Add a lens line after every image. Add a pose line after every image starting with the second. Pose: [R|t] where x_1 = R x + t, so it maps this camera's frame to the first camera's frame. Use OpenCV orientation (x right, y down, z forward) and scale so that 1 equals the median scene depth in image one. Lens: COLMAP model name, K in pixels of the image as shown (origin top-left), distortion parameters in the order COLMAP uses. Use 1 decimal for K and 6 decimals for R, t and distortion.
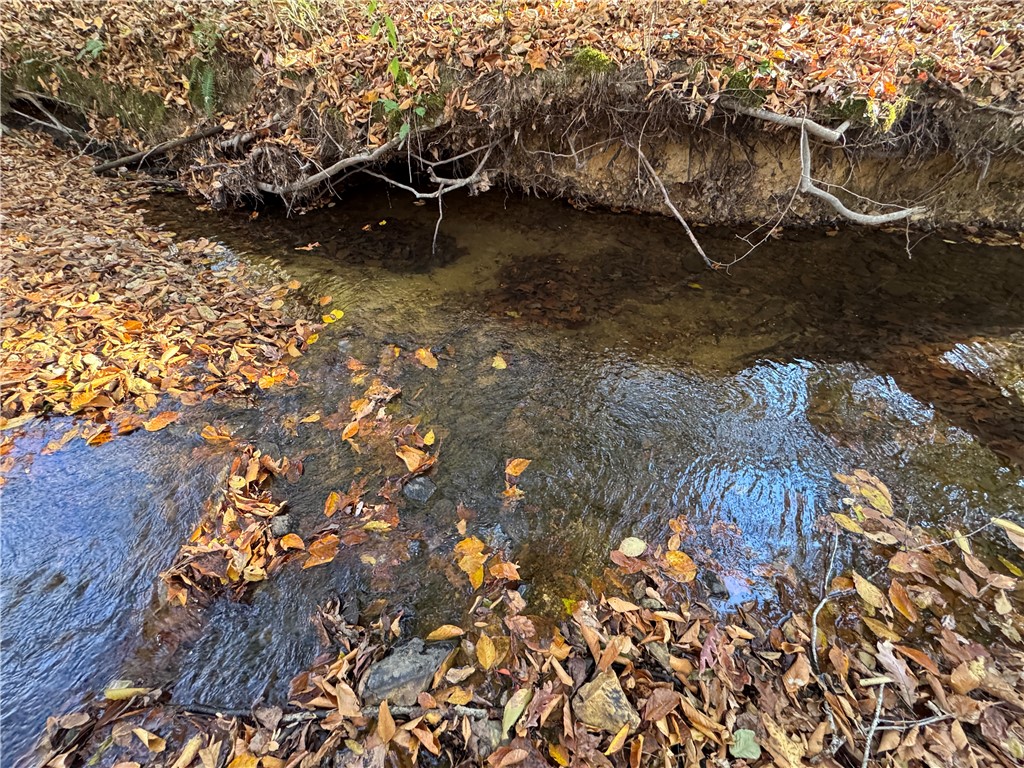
lens RADIAL K [[407.2, 0, 512.0], [0, 407.2, 384.0], [0, 0, 1]] dist [-0.000334, -0.000087]
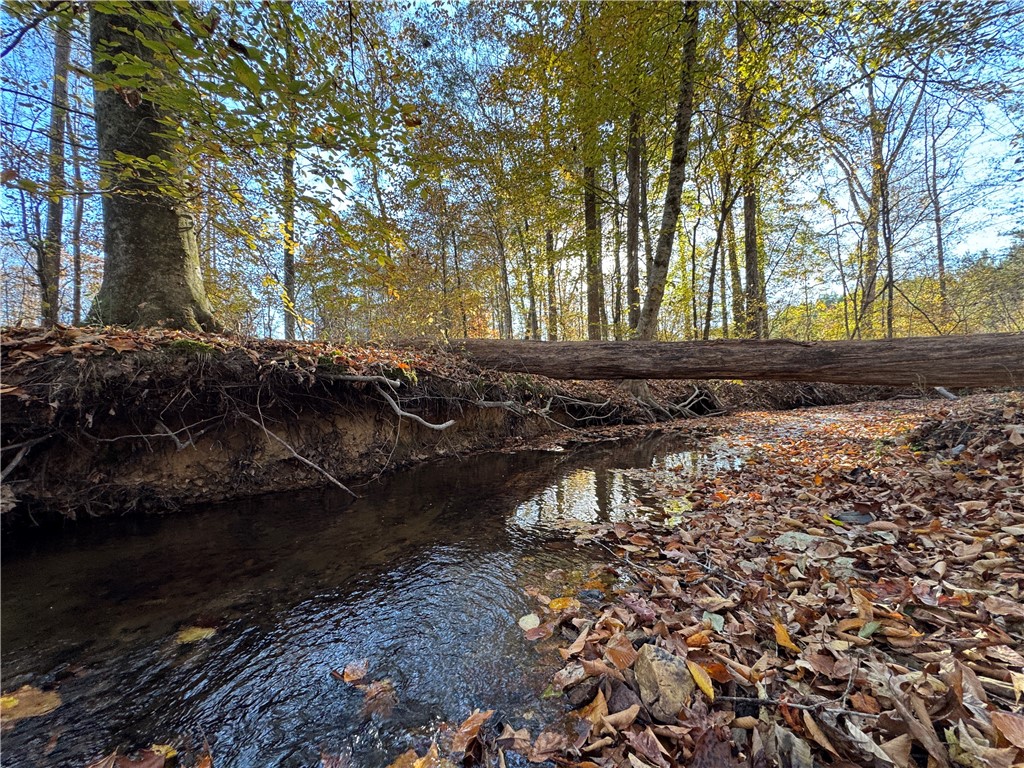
lens RADIAL K [[411.0, 0, 512.0], [0, 411.0, 384.0], [0, 0, 1]] dist [0.000270, -0.000421]
pose [[0.486687, 0.003018, 0.873571, -0.425506], [0.654241, 0.661395, -0.366778, 0.293007], [-0.578882, 0.750032, 0.319918, 0.268035]]
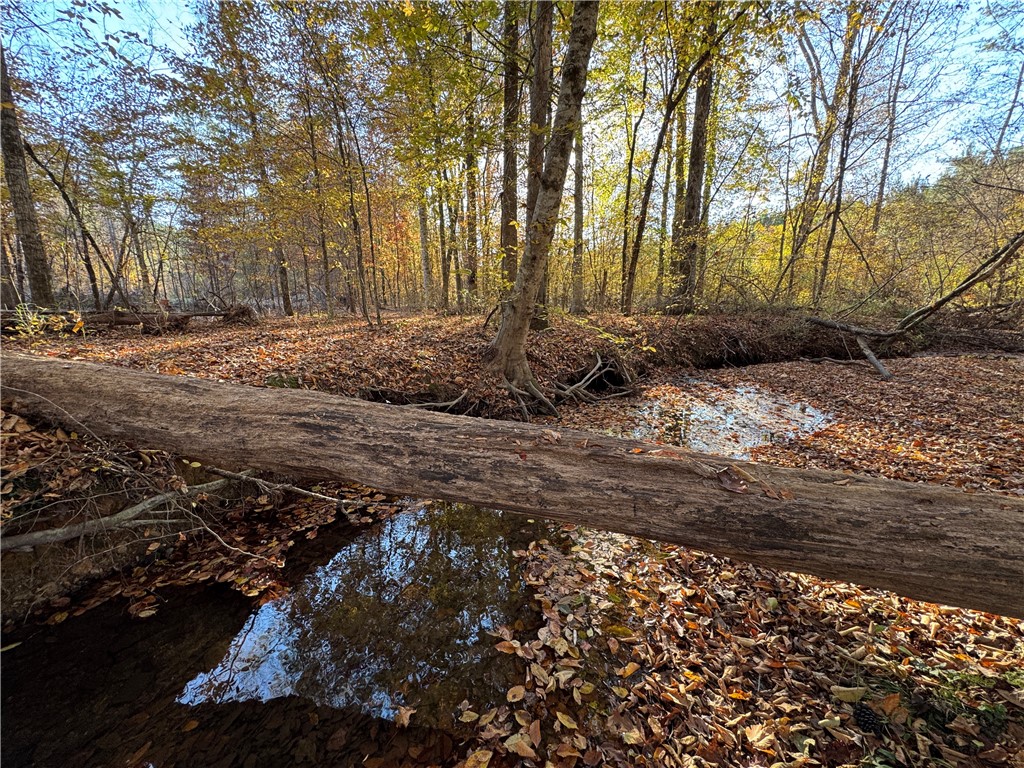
lens RADIAL K [[407.2, 0, 512.0], [0, 407.2, 384.0], [0, 0, 1]] dist [-0.000334, -0.000087]
pose [[0.367941, -0.195369, 0.909093, 1.407104], [0.672647, 0.730948, -0.115158, -0.007943], [-0.642002, 0.653870, 0.400360, -0.298786]]
